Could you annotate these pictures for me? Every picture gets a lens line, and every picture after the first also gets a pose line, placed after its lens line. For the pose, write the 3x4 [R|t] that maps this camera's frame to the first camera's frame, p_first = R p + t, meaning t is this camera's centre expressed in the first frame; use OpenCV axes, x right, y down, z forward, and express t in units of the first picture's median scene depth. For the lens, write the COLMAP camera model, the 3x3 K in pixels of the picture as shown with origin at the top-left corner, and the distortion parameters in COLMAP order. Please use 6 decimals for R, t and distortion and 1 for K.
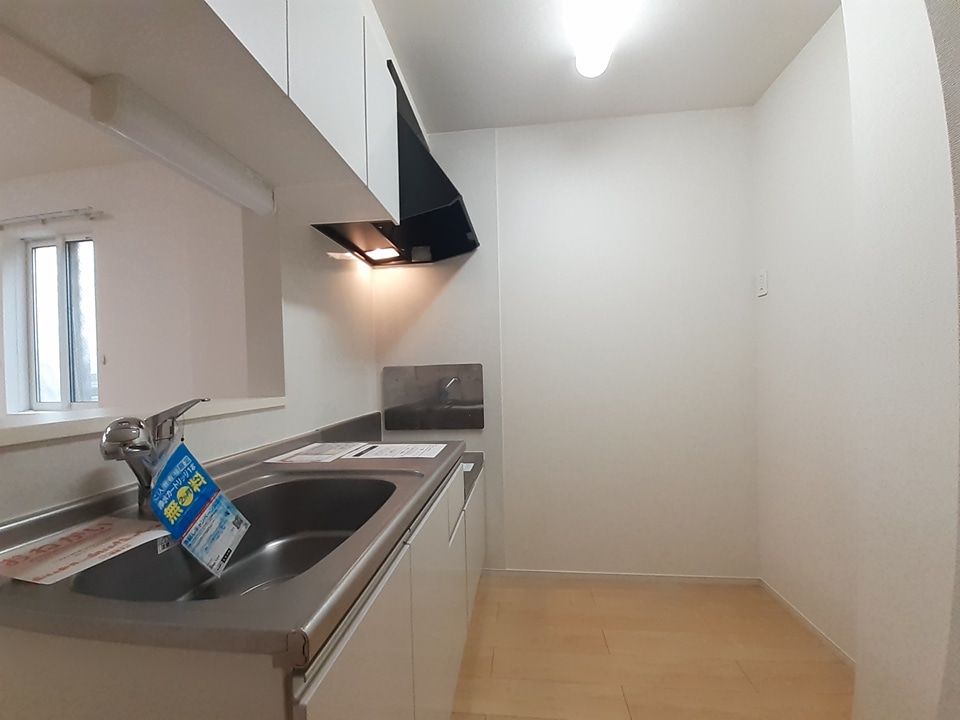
lens RADIAL K [[379.0, 0, 484.2], [0, 379.0, 375.1], [0, 0, 1]] dist [0.025269, -0.020587]
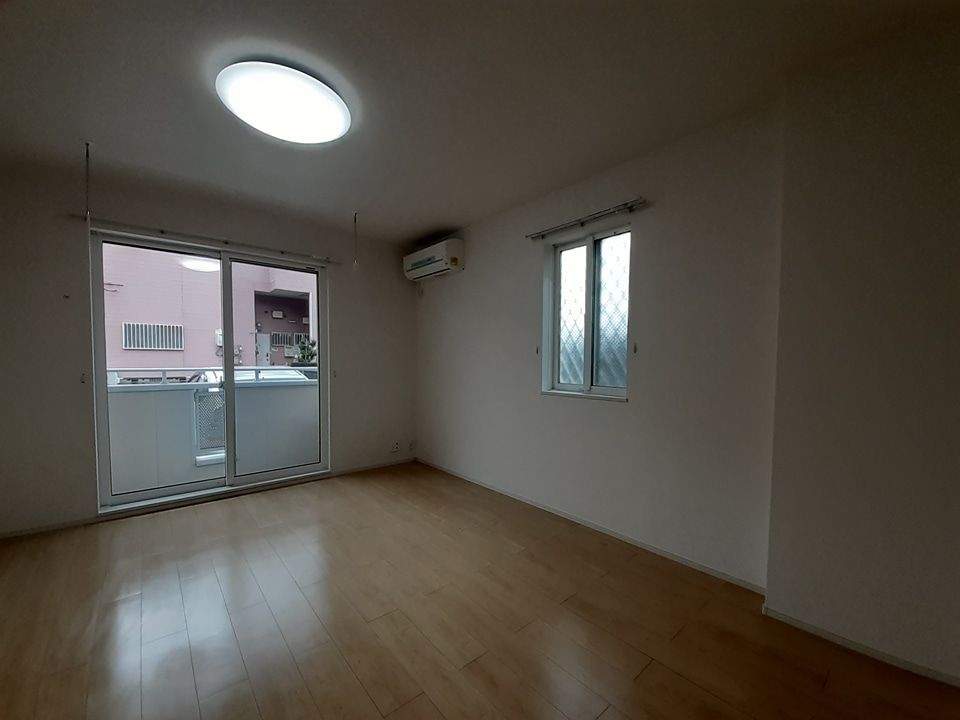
lens RADIAL K [[379.0, 0, 484.2], [0, 379.0, 375.1], [0, 0, 1]] dist [0.025269, -0.020587]
pose [[0.731489, 0.055408, -0.679598, -0.736892], [-0.033217, 0.998405, 0.045647, -0.001041], [0.681043, -0.010816, 0.732163, -0.045710]]
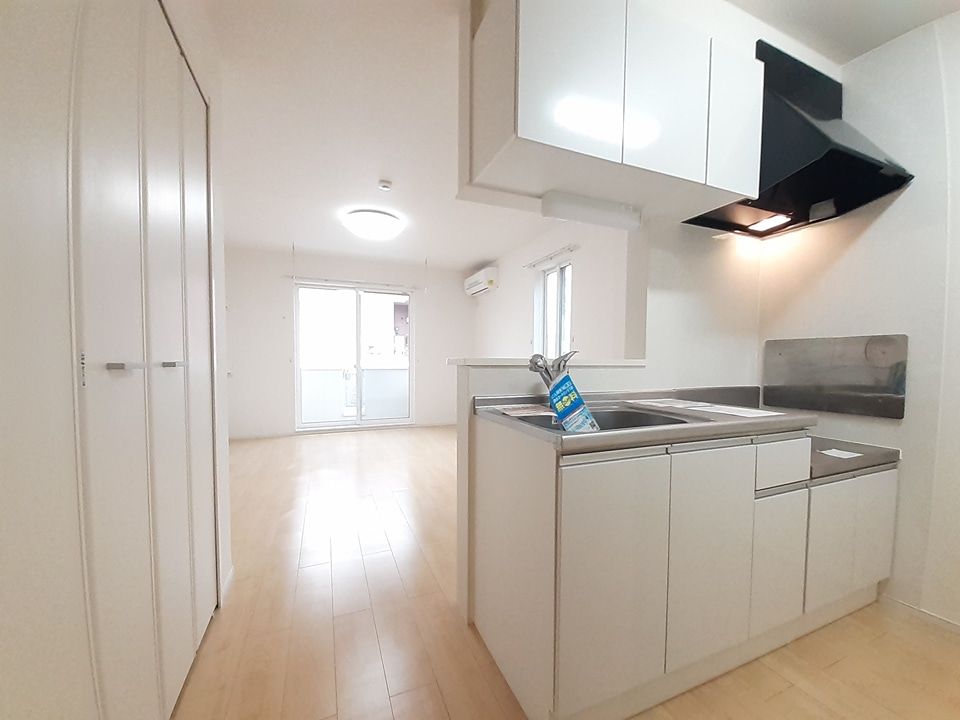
lens RADIAL K [[379.0, 0, 484.2], [0, 379.0, 375.1], [0, 0, 1]] dist [0.025269, -0.020587]
pose [[0.477892, 0.064798, -0.876025, 0.282708], [-0.028793, 0.997895, 0.058105, 0.035245], [0.877946, -0.002544, 0.478752, -0.116244]]
